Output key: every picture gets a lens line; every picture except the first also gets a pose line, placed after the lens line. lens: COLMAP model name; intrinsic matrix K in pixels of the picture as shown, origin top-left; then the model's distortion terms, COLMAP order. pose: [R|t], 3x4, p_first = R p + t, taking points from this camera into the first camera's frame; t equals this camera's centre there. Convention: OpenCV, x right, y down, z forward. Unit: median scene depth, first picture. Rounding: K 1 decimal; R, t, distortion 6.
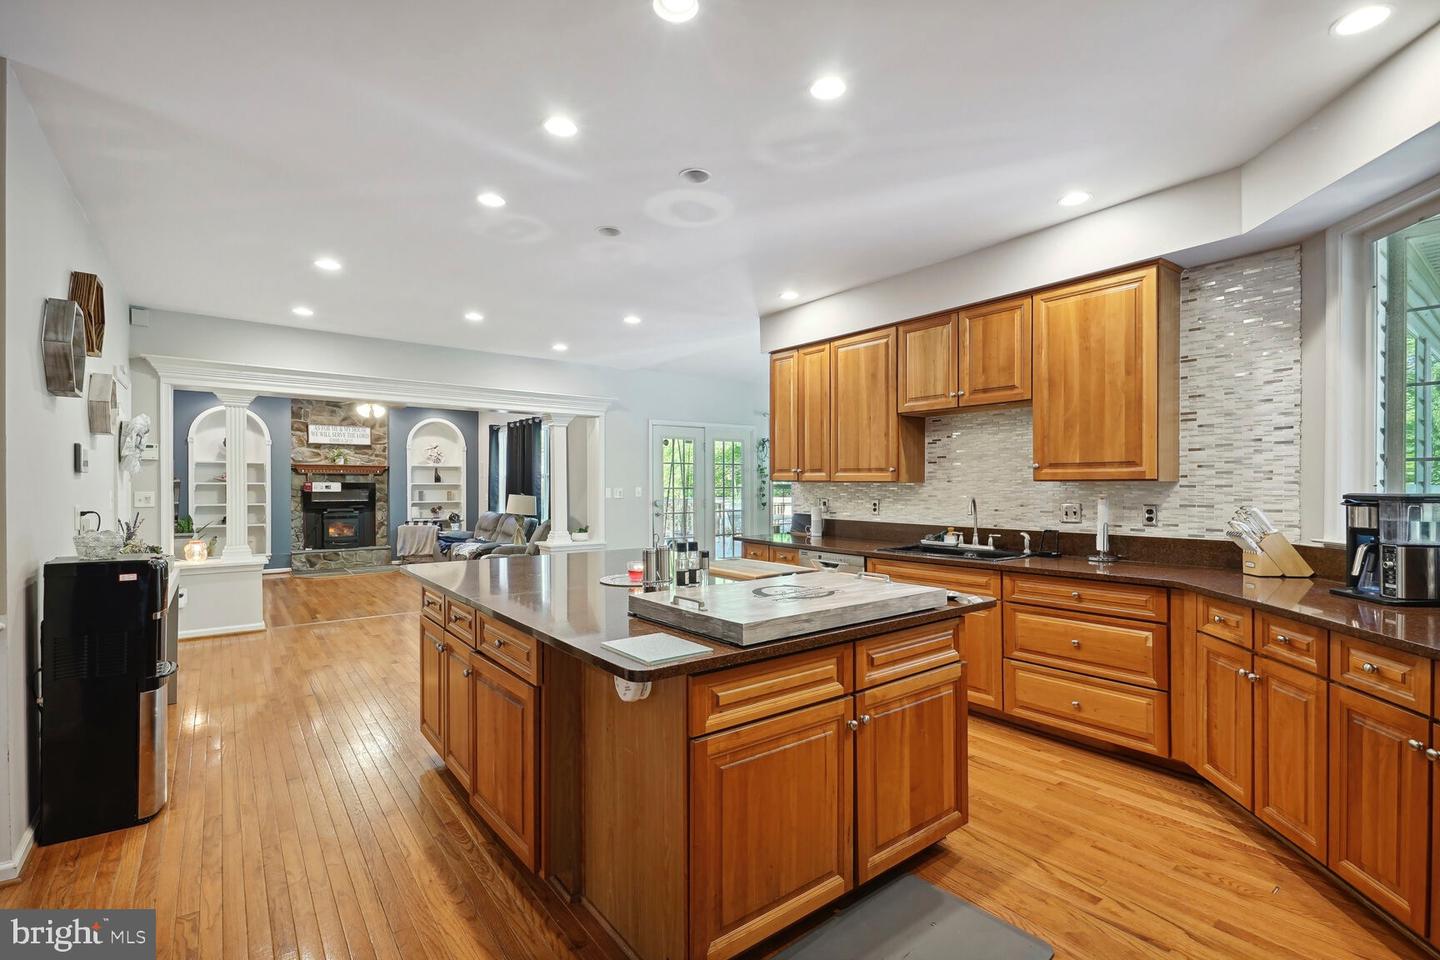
lens RADIAL K [[648.1, 0, 722.6], [0, 648.1, 481.9], [0, 0, 1]] dist [0.001741, -0.000017]
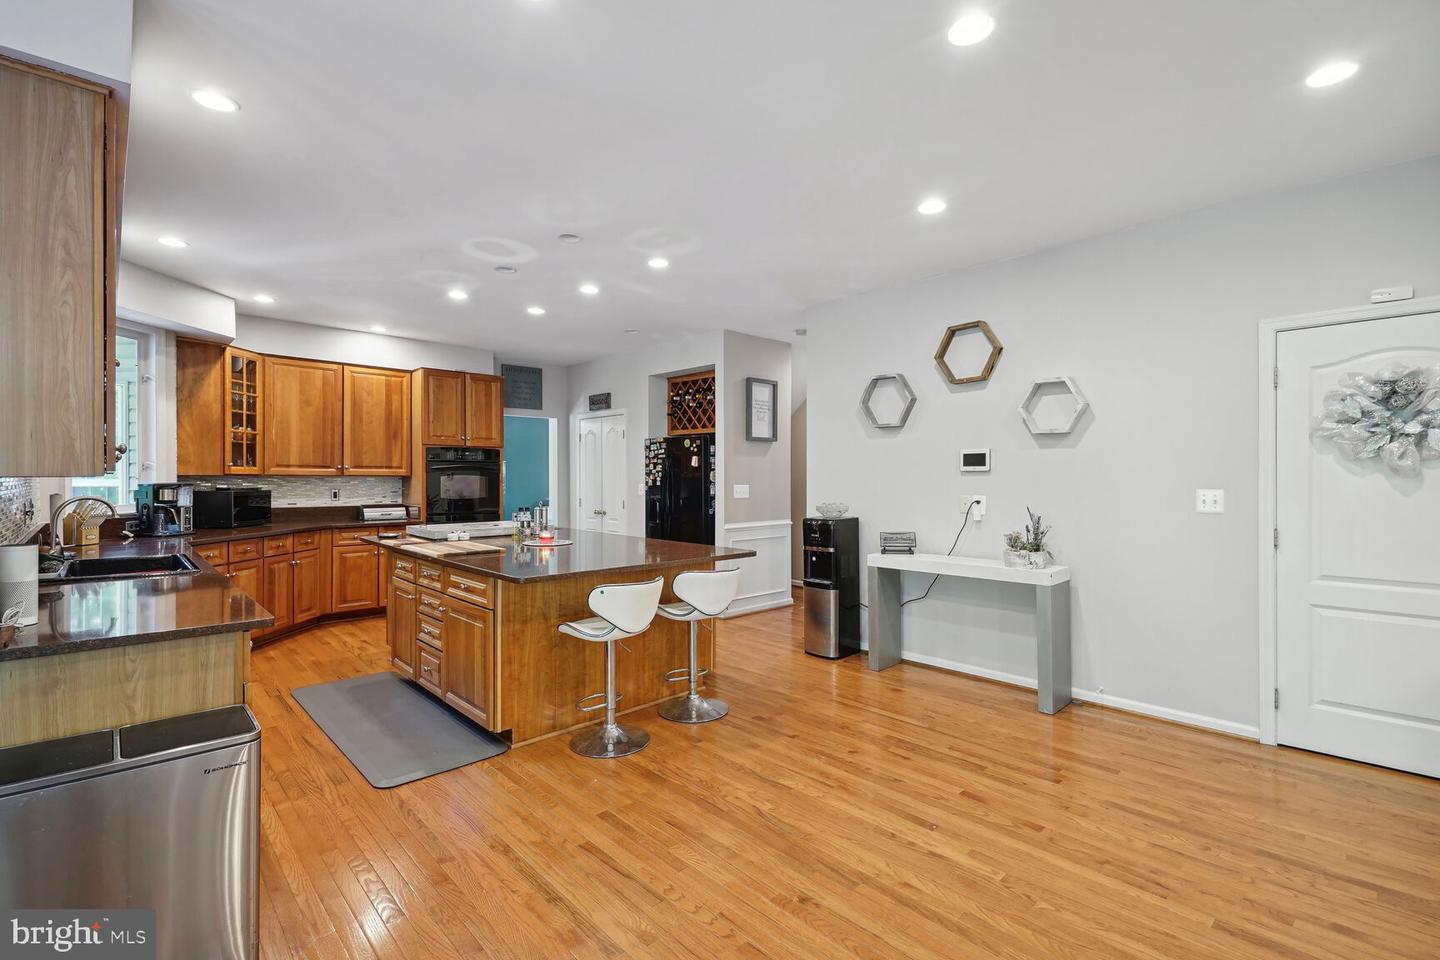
lens RADIAL K [[639.1, 0, 718.8], [0, 639.1, 486.3], [0, 0, 1]] dist [0.020944, -0.013748]
pose [[-0.995284, -0.000461, -0.097004, -0.100959], [-0.001529, 0.999939, 0.010937, 0.000735], [0.096993, 0.011034, -0.995224, 0.666130]]
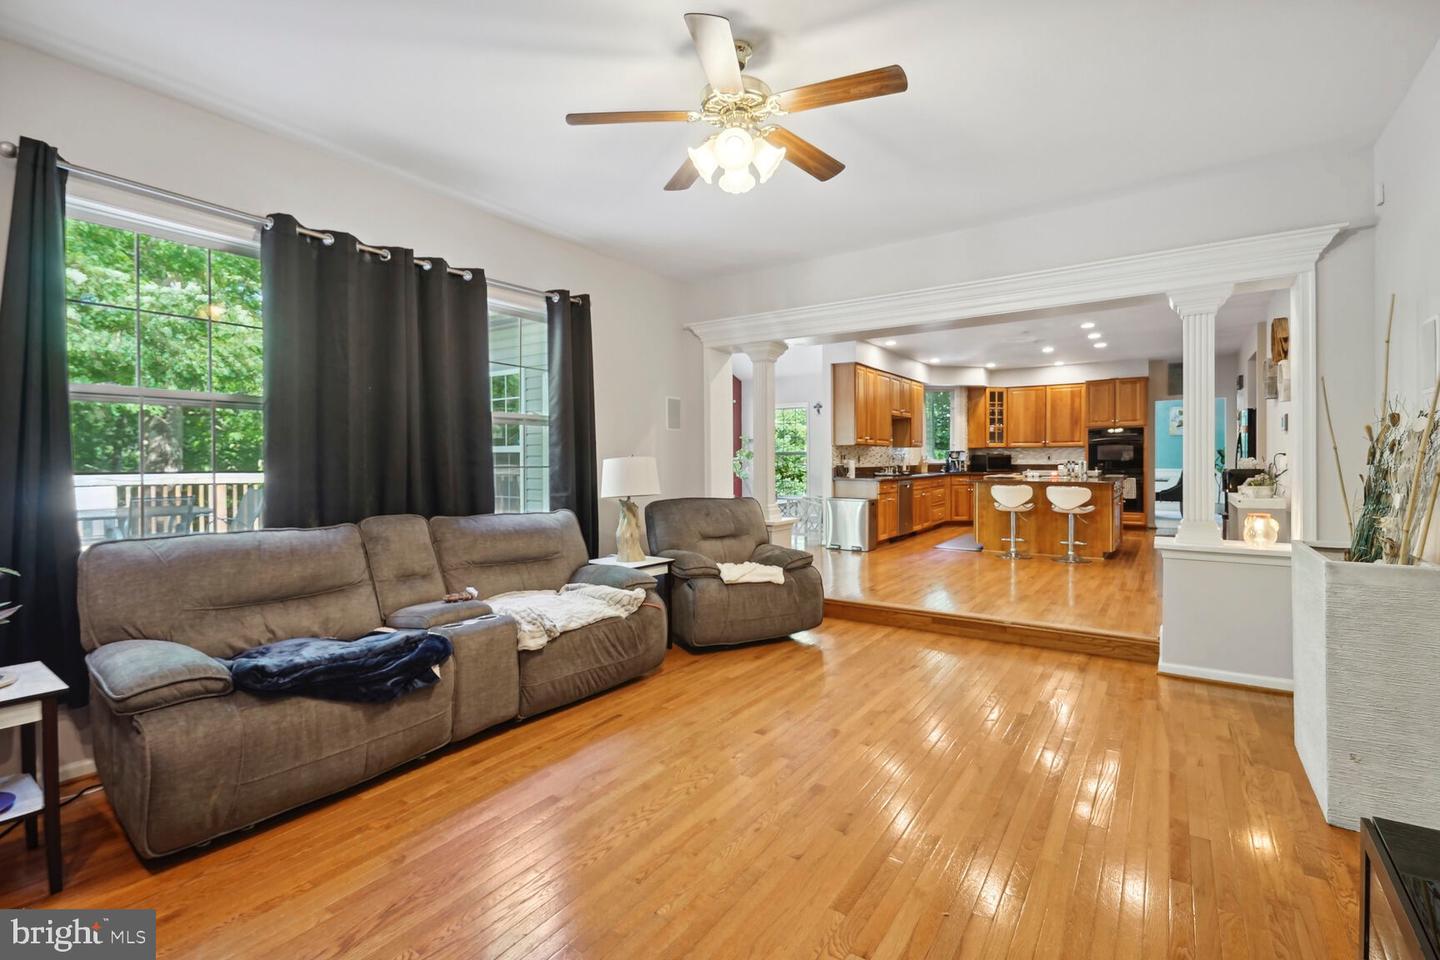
lens RADIAL K [[660.2, 0, 727.0], [0, 660.2, 462.3], [0, 0, 1]] dist [0.029124, -0.000016]
pose [[-0.316231, -0.002598, 0.948679, -0.664760], [0.001652, 0.999993, 0.003289, 0.018186], [-0.948681, 0.002607, -0.316225, 0.886469]]
